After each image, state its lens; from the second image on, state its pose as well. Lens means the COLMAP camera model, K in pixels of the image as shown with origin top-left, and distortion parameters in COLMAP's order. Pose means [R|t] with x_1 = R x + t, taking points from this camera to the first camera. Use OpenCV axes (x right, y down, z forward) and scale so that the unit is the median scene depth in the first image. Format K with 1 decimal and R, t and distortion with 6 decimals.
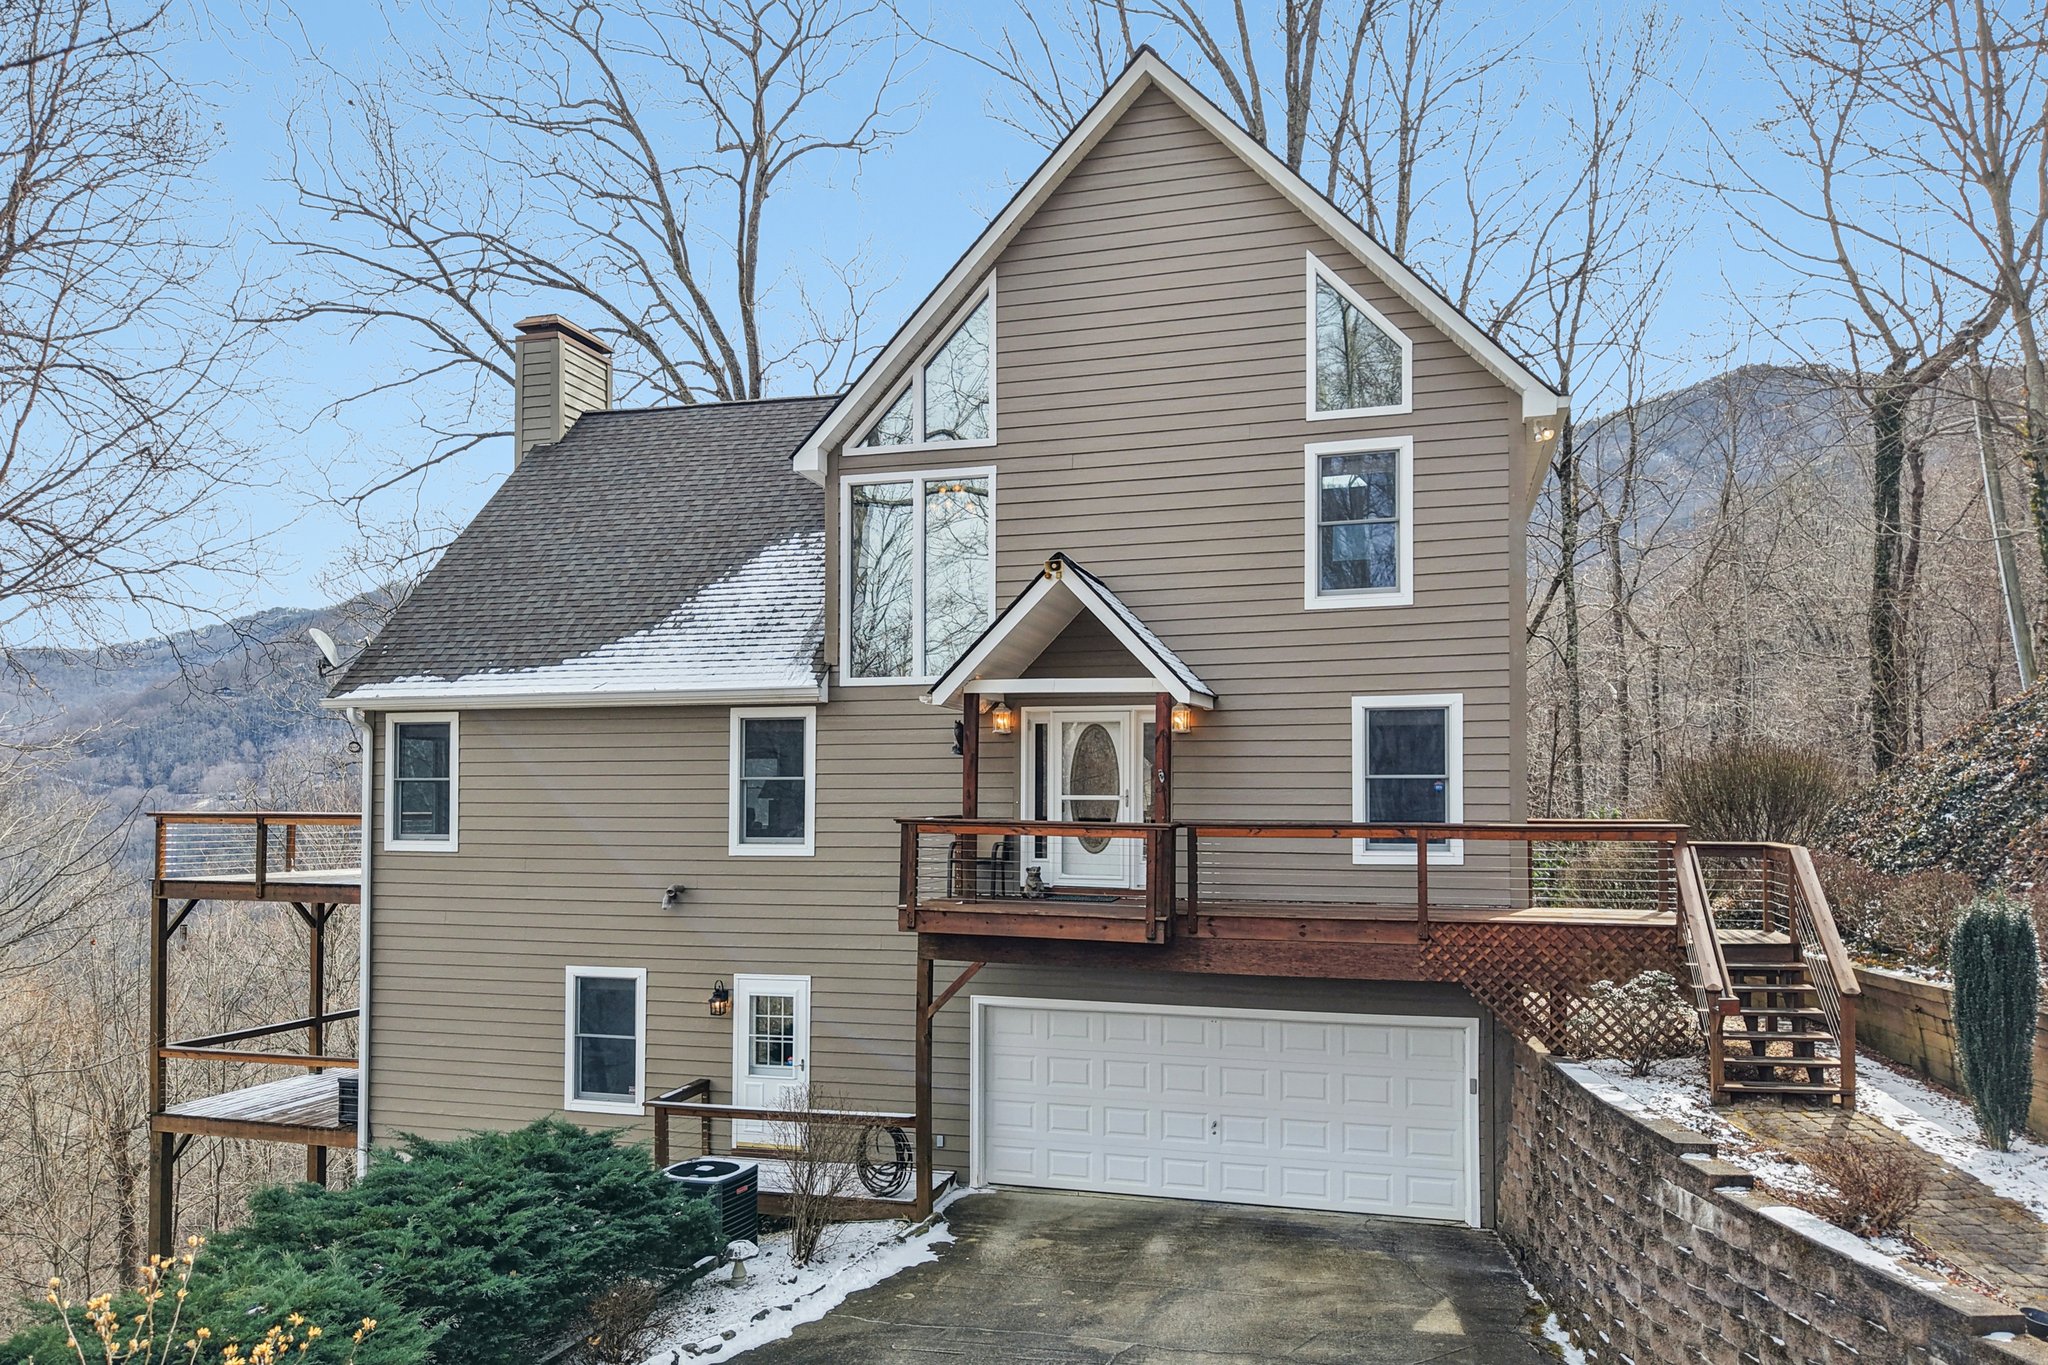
lens RADIAL K [[1400.5, 0, 1026.0], [0, 1400.5, 787.4], [0, 0, 1]] dist [0.006035, -0.003020]
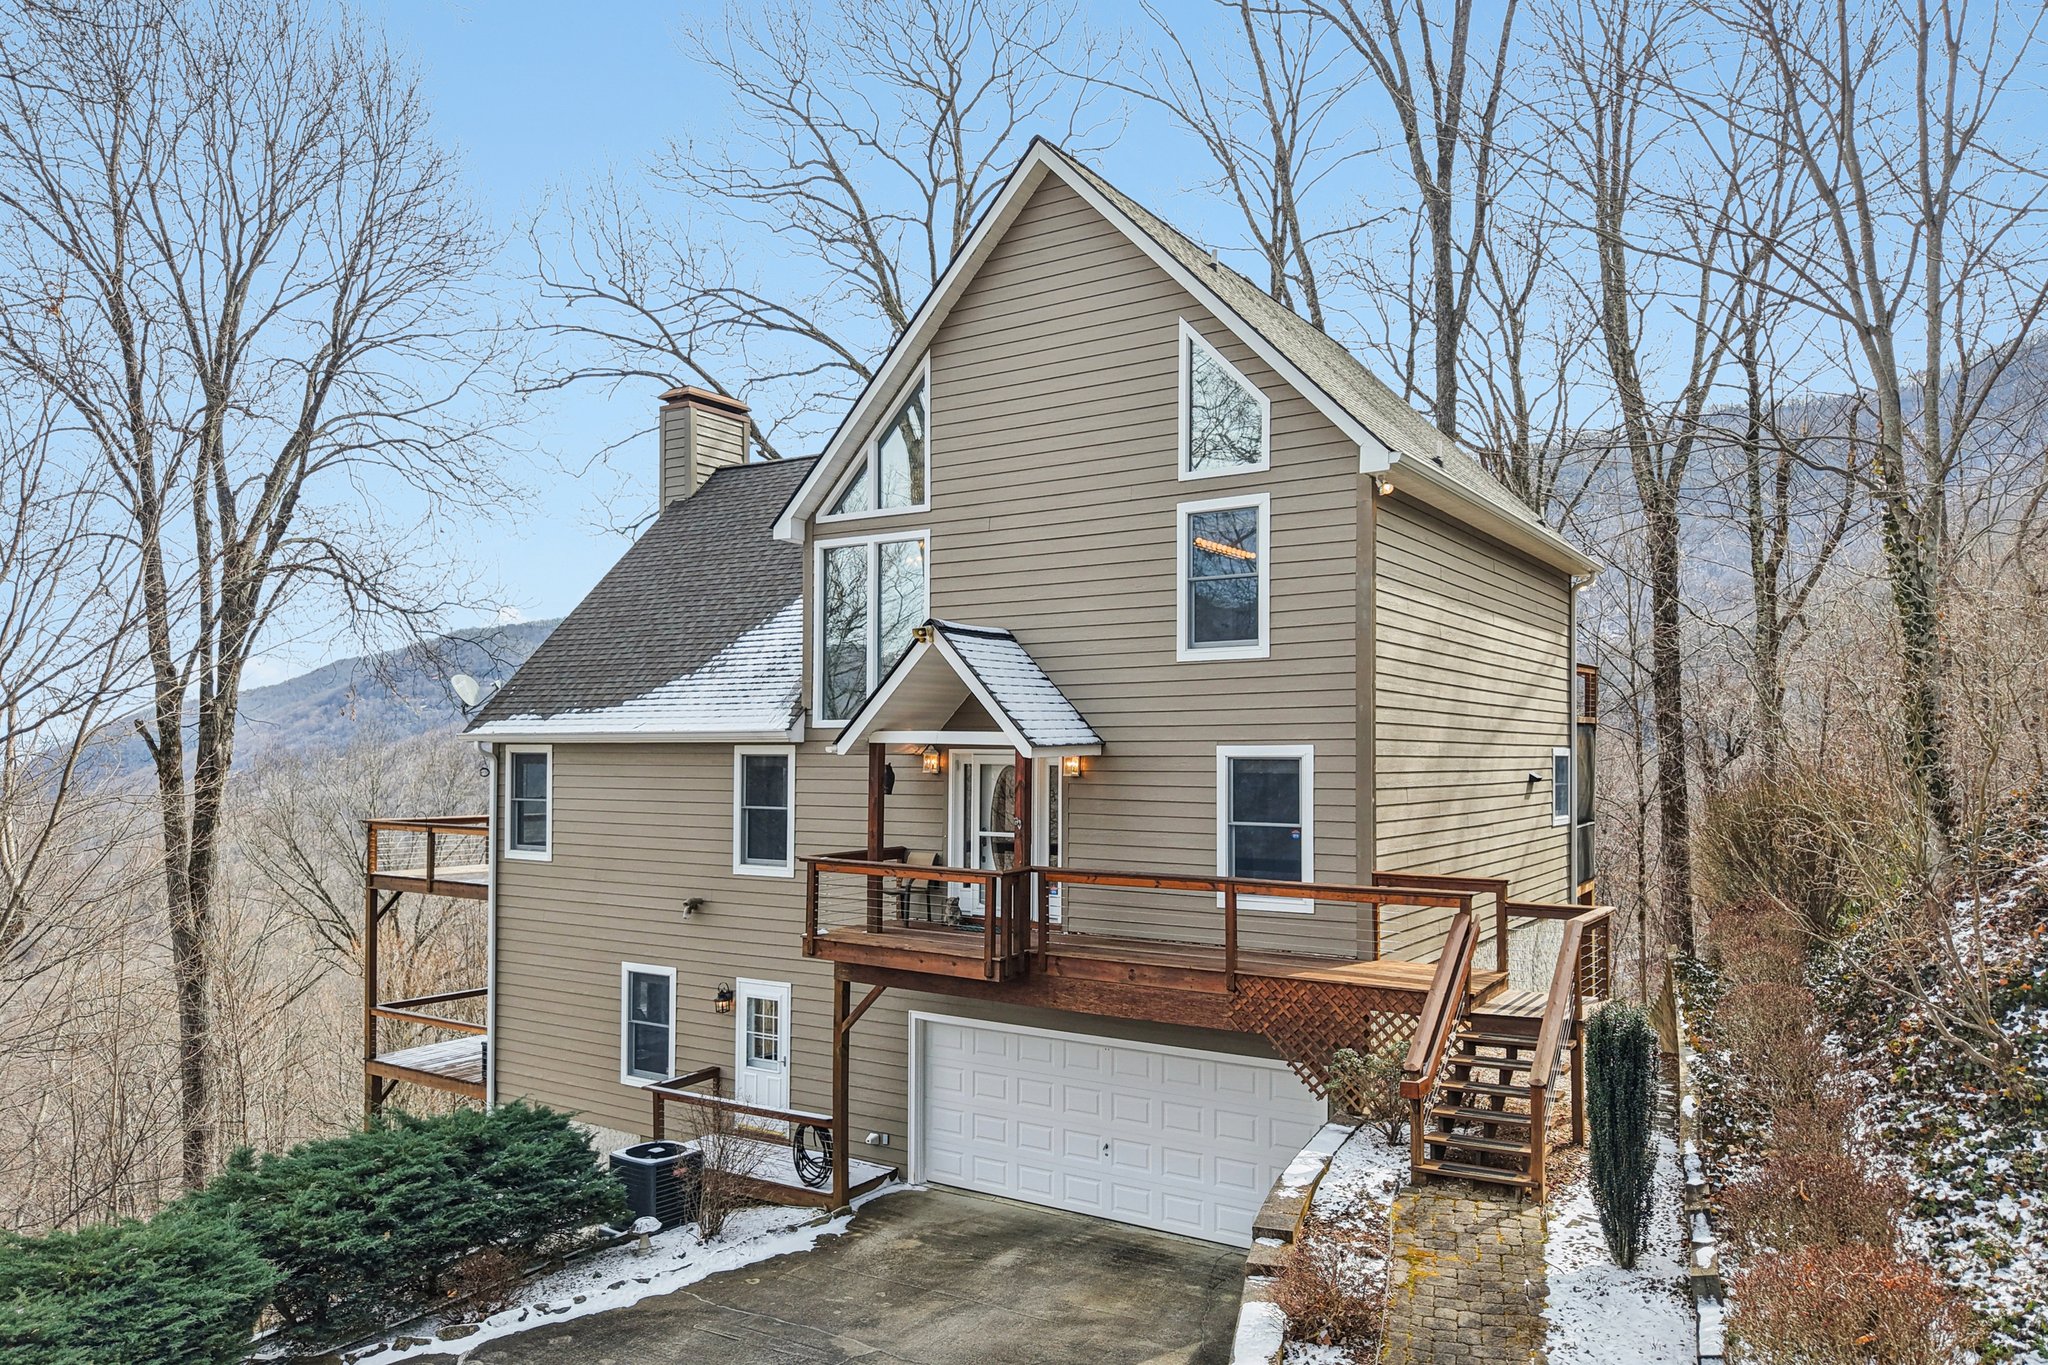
lens RADIAL K [[1386.8, 0, 1018.9], [0, 1386.8, 742.9], [0, 0, 1]] dist [0.018065, -0.001591]
pose [[0.956281, -0.001026, -0.292448, 0.361626], [0.002081, 0.999992, 0.003298, -0.065255], [0.292443, -0.003762, 0.956276, -0.021790]]
